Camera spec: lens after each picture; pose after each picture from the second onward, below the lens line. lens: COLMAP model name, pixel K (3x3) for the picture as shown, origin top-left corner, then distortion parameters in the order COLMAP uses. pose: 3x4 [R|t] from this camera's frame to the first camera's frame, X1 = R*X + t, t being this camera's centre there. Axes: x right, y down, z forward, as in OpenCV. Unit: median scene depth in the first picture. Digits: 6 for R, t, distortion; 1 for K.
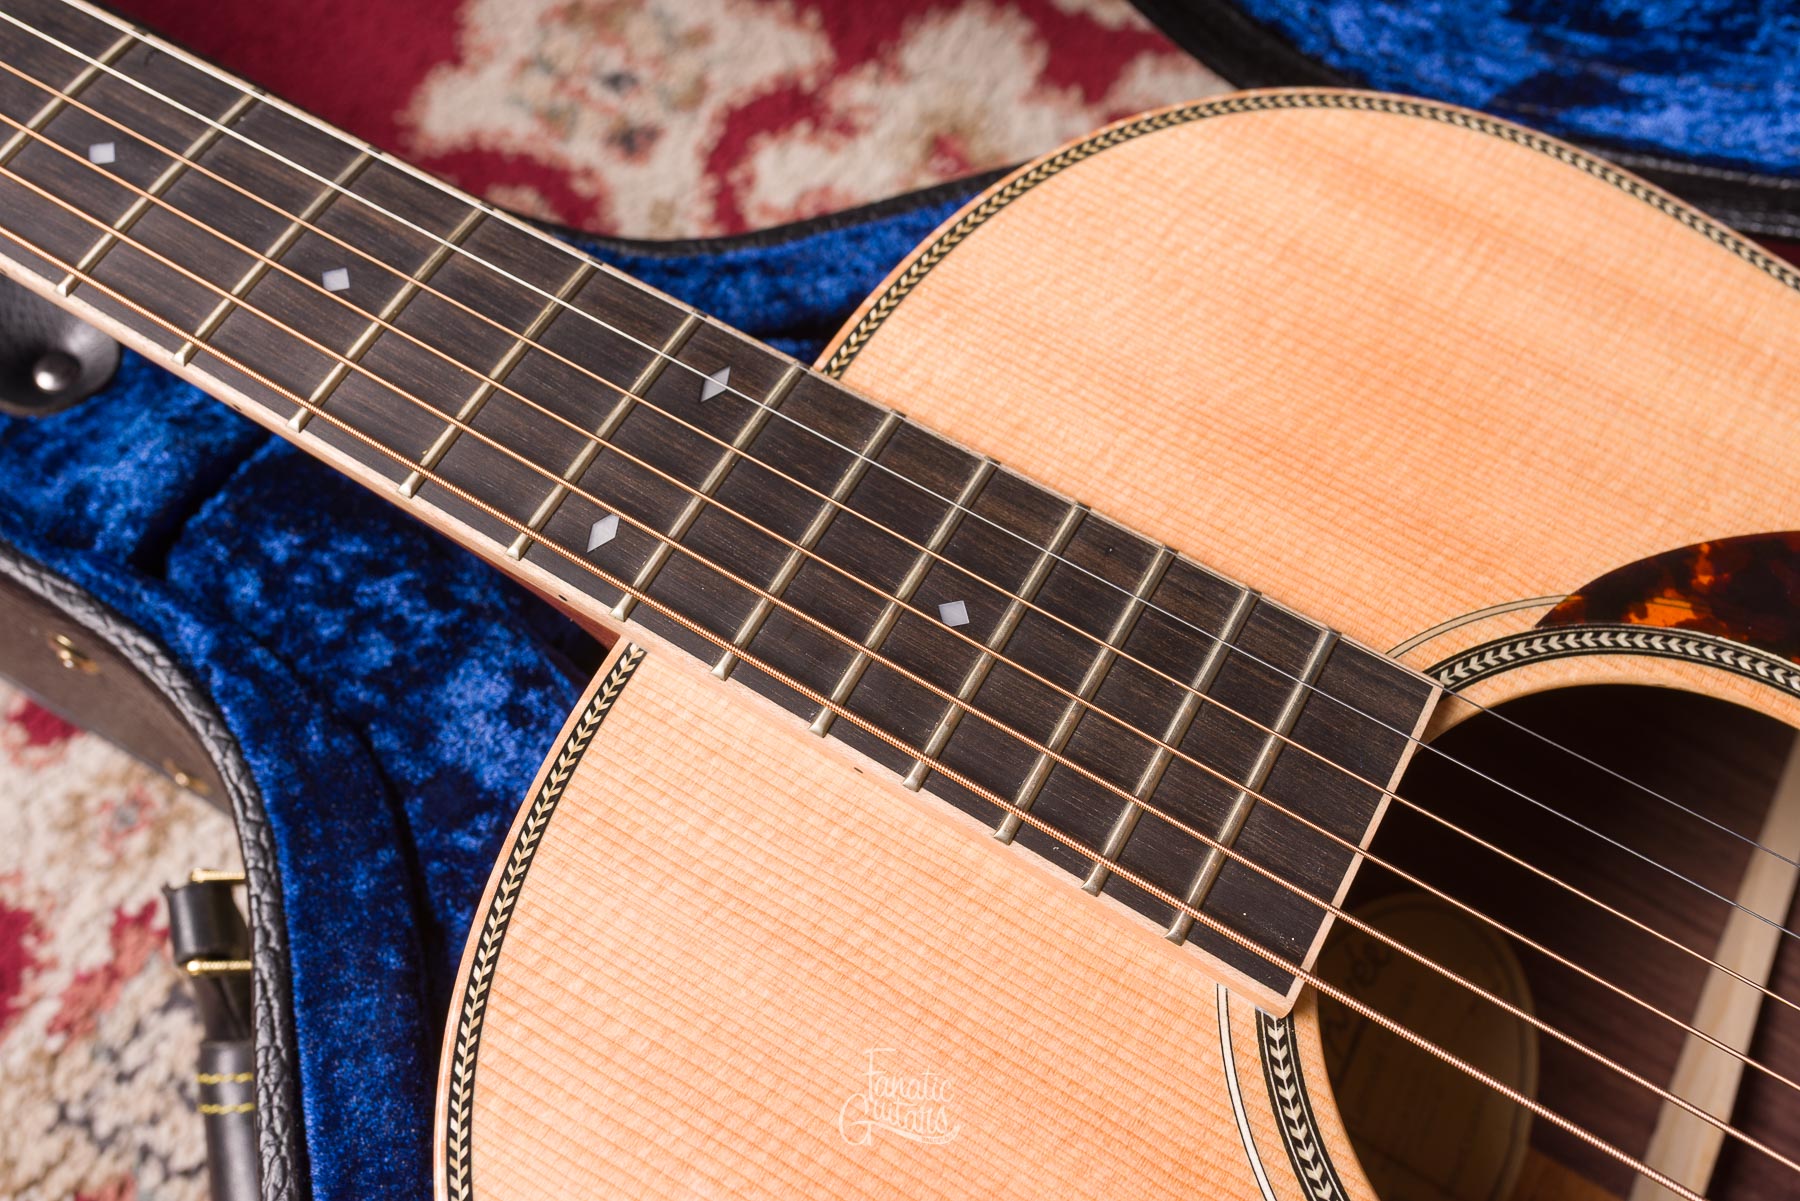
lens RADIAL K [[1824.3, 0, 897.4], [0, 1824.3, 599.0], [0, 0, 1]] dist [0.007166, -0.004321]
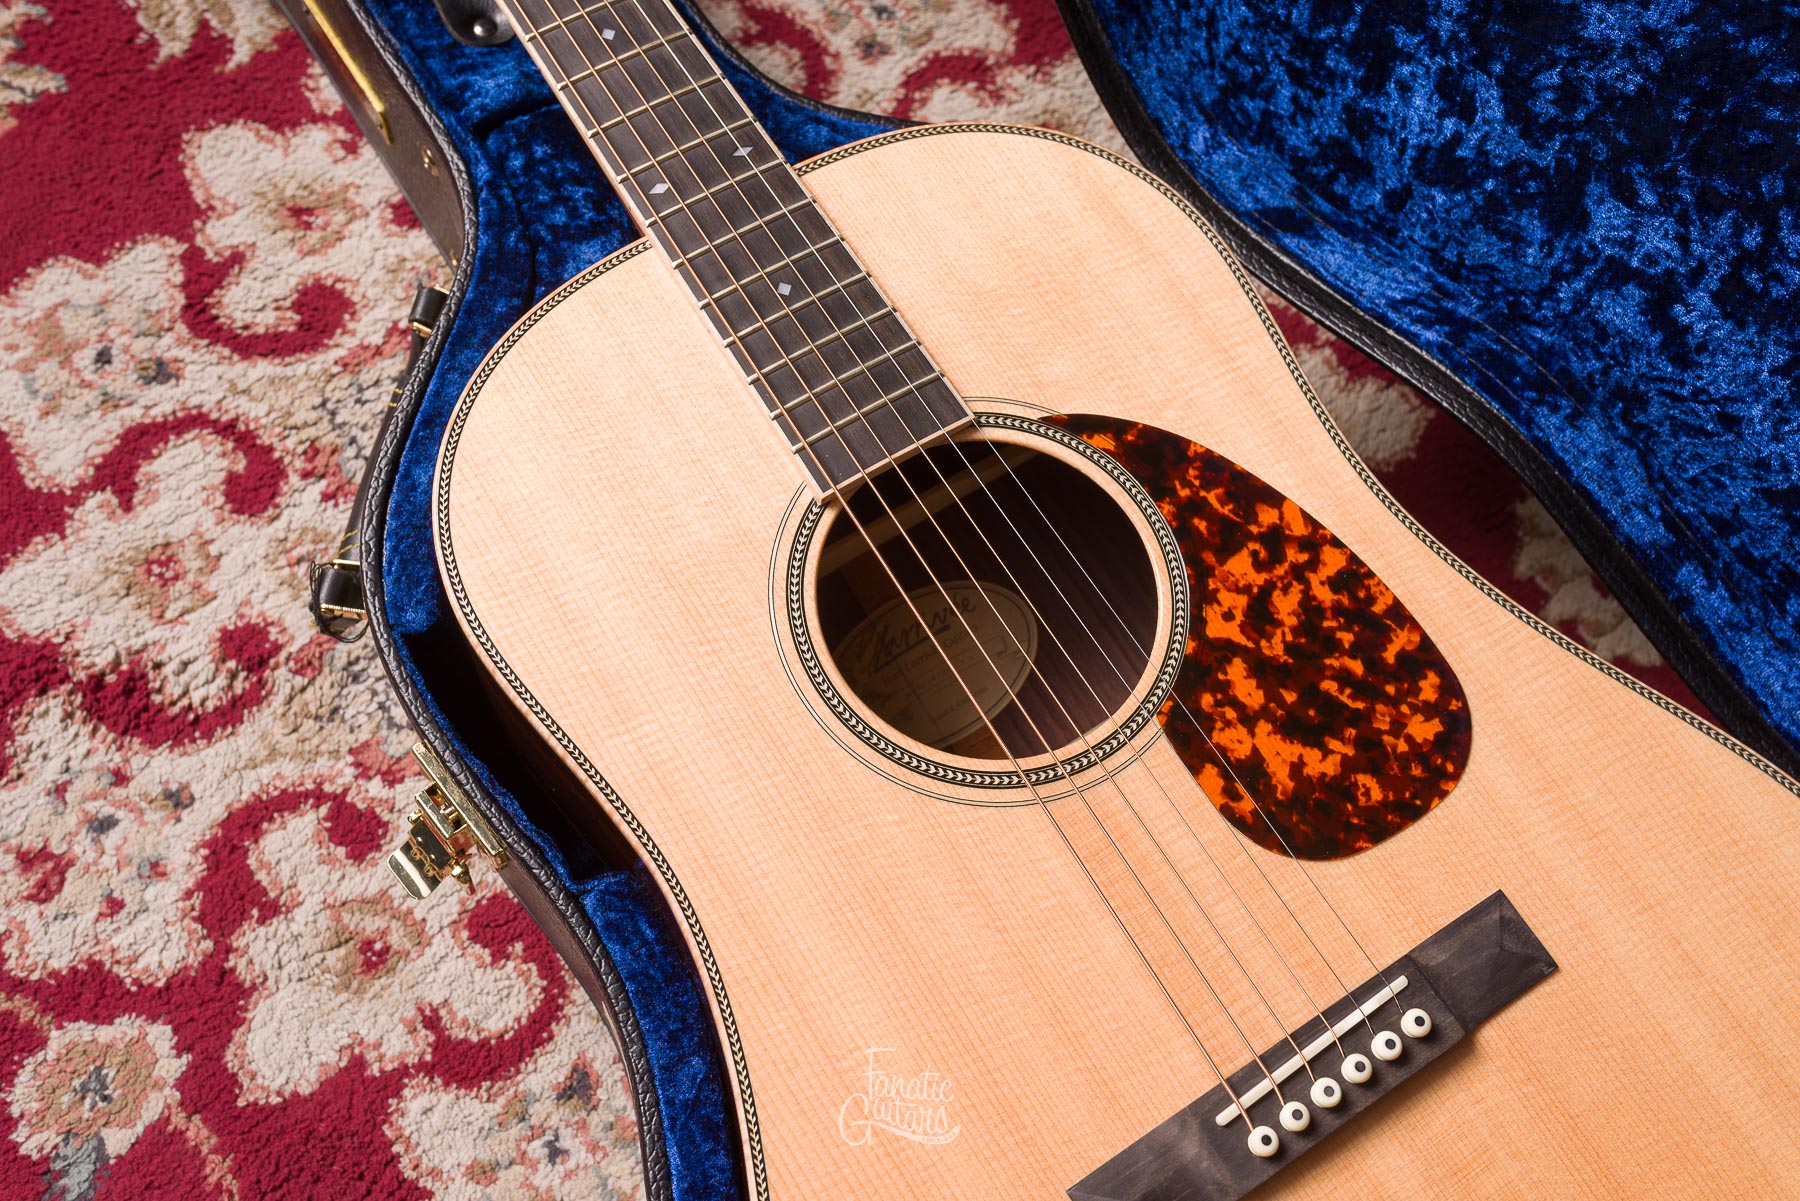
lens RADIAL K [[1750.7, 0, 902.4], [0, 1750.7, 598.5], [0, 0, 1]] dist [-0.001121, 0.008392]
pose [[0.888032, 0.439544, -0.134910, 0.486900], [-0.435290, 0.898210, 0.061166, 0.122236], [0.148063, 0.004408, 0.988968, -0.830423]]
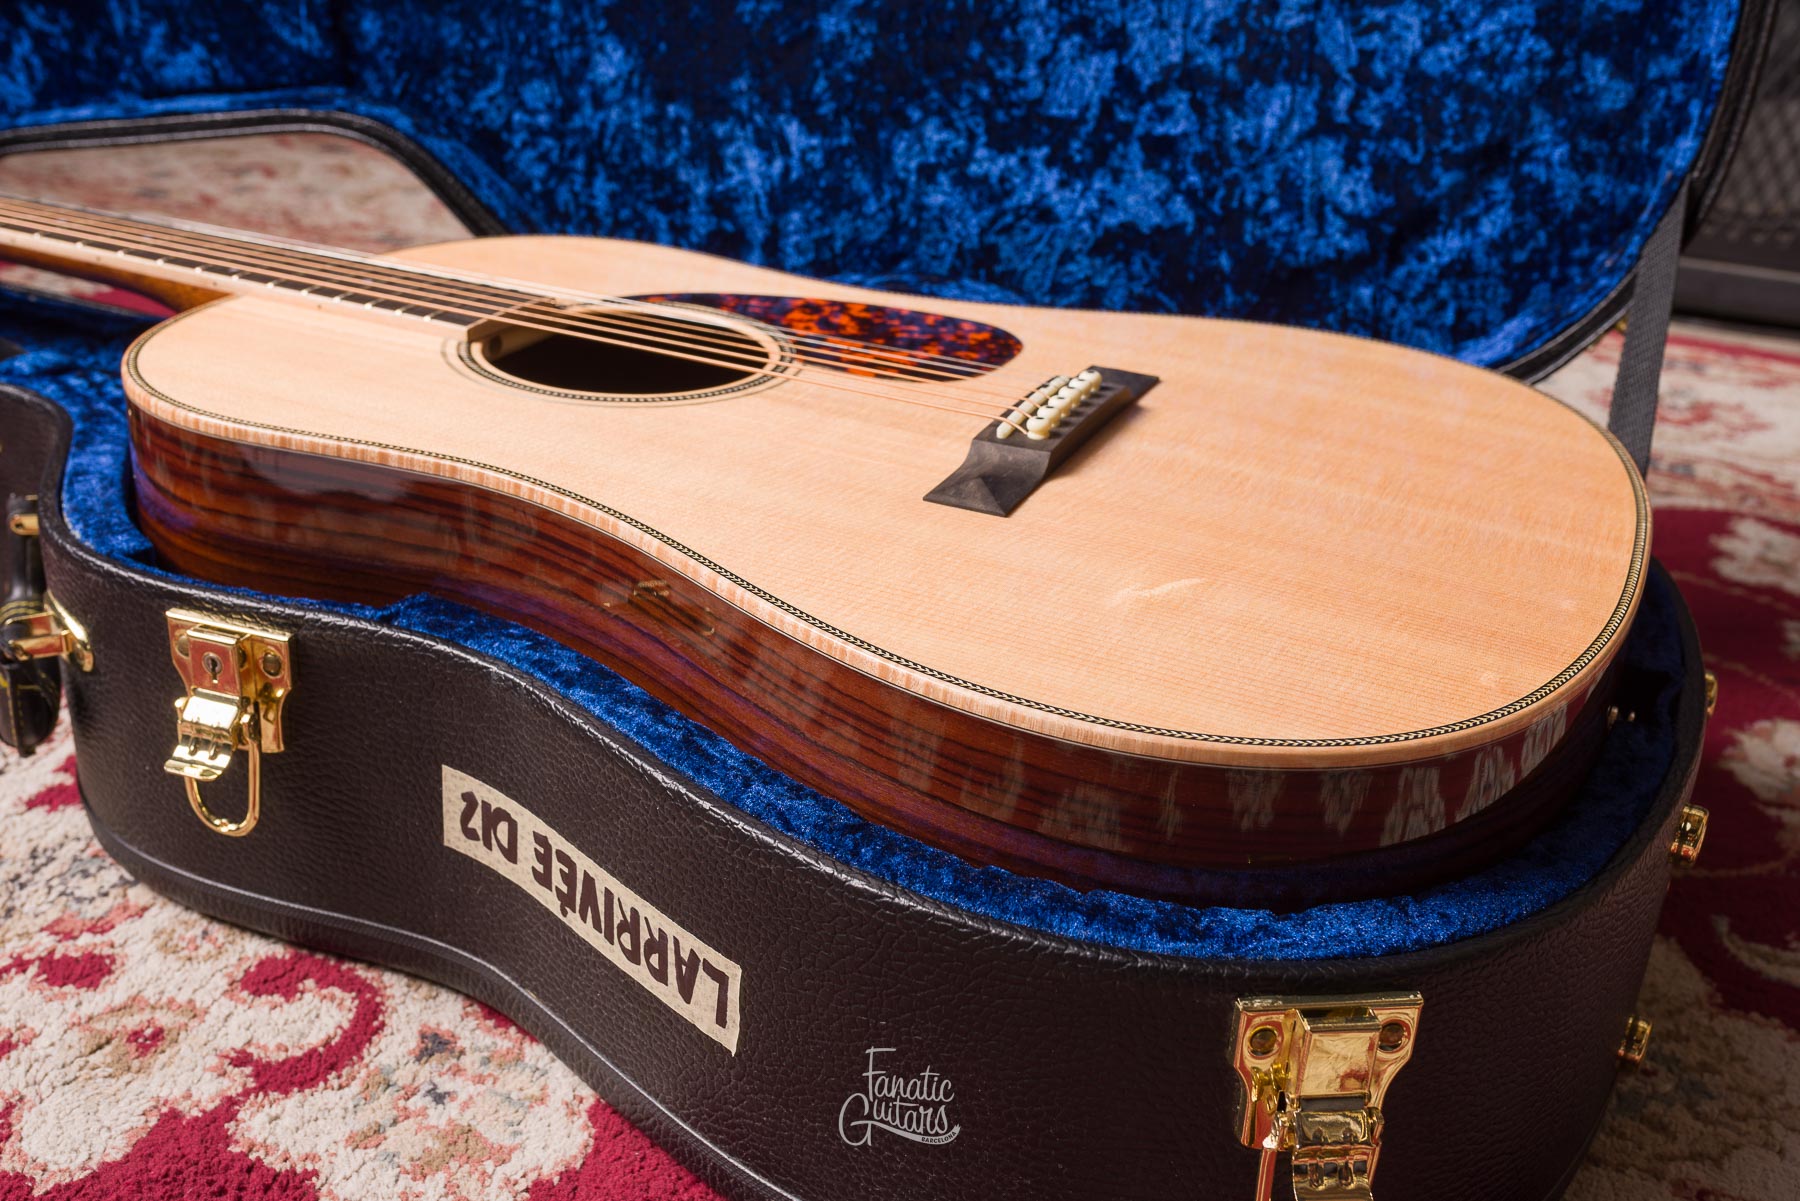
lens RADIAL K [[1806.5, 0, 899.7], [0, 1806.5, 597.0], [0, 0, 1]] dist [-0.000778, 0.007018]
pose [[0.995622, -0.031062, 0.088155, 0.454202], [0.079819, 0.773286, -0.629014, 1.699636], [-0.048631, 0.633296, 0.772380, -0.625061]]
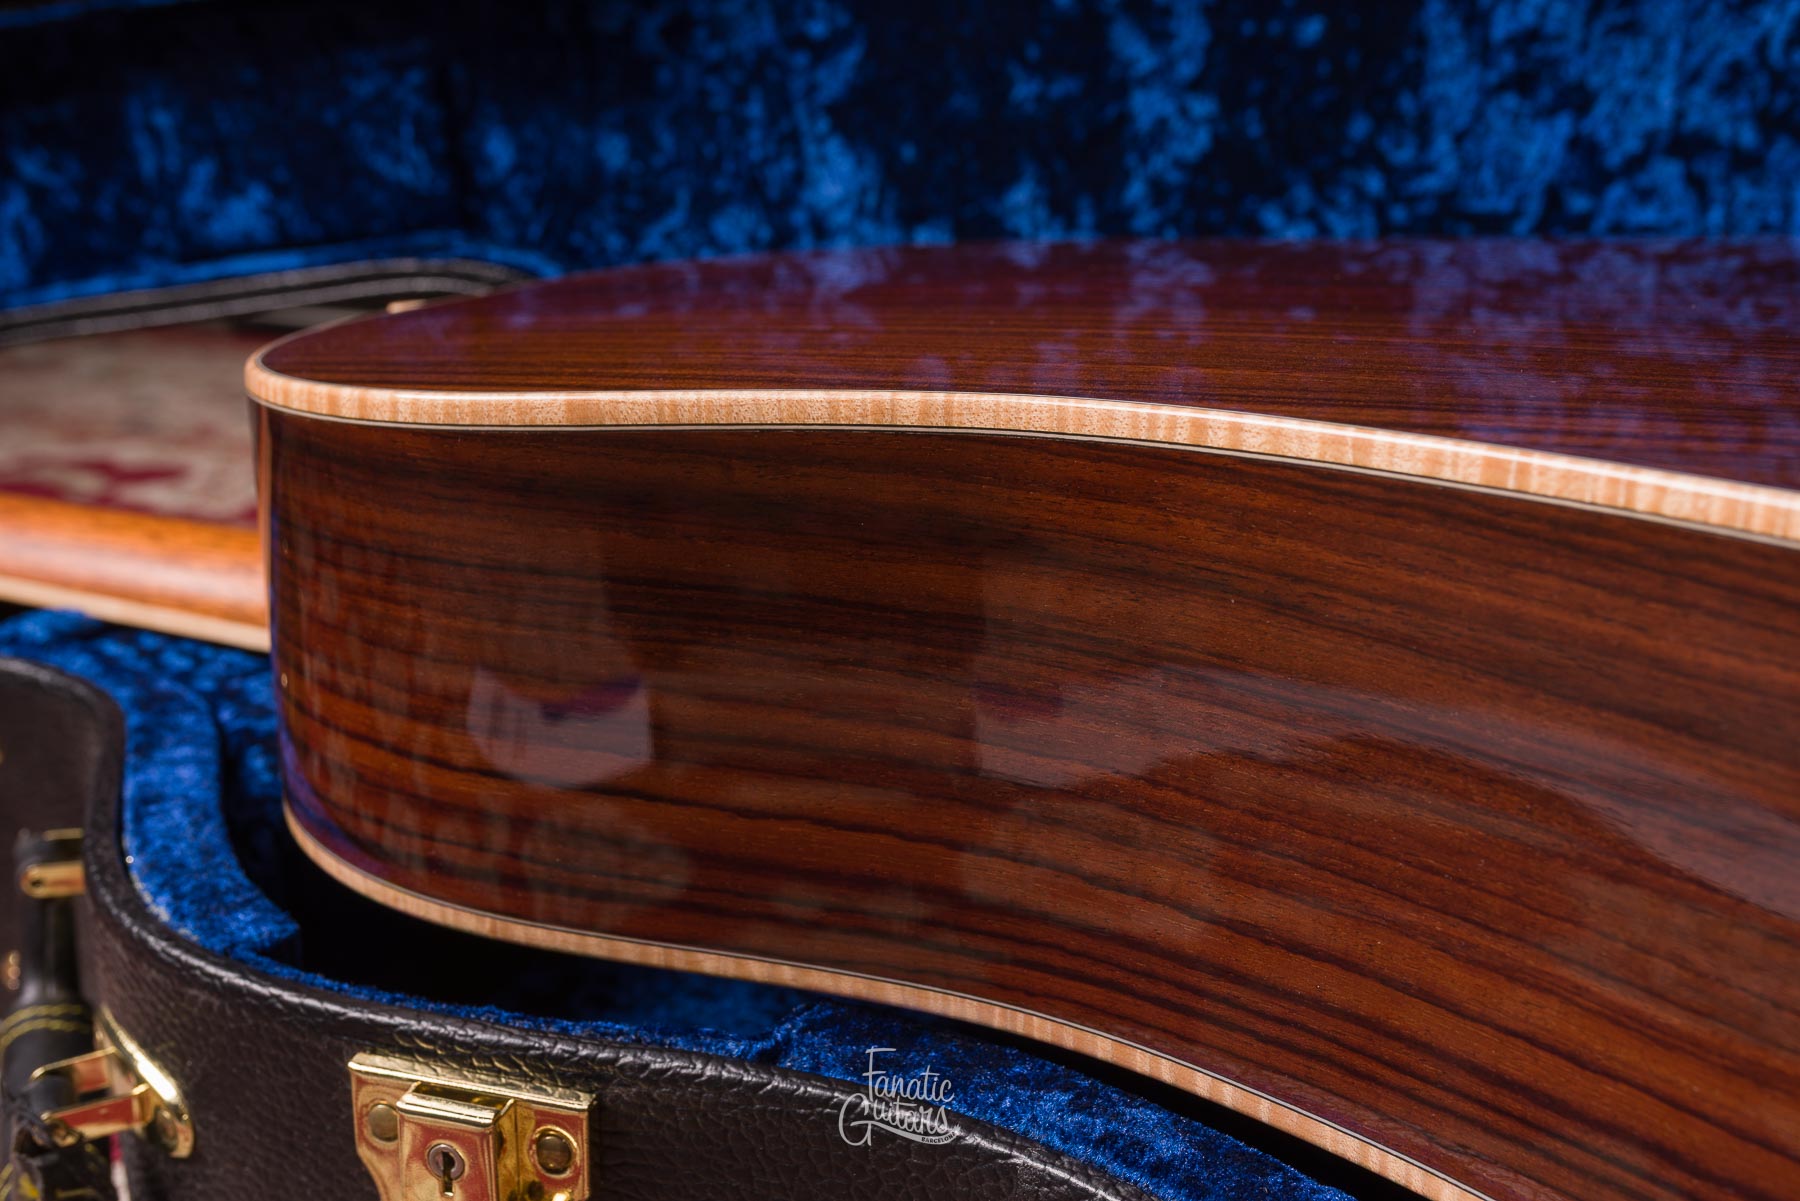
lens RADIAL K [[1824.3, 0, 897.4], [0, 1824.3, 599.0], [0, 0, 1]] dist [0.007166, -0.004321]
pose [[0.990214, -0.071562, 0.119813, 0.093092], [0.136136, 0.684263, -0.716416, 1.119761], [-0.030716, 0.725716, 0.687309, -0.078999]]
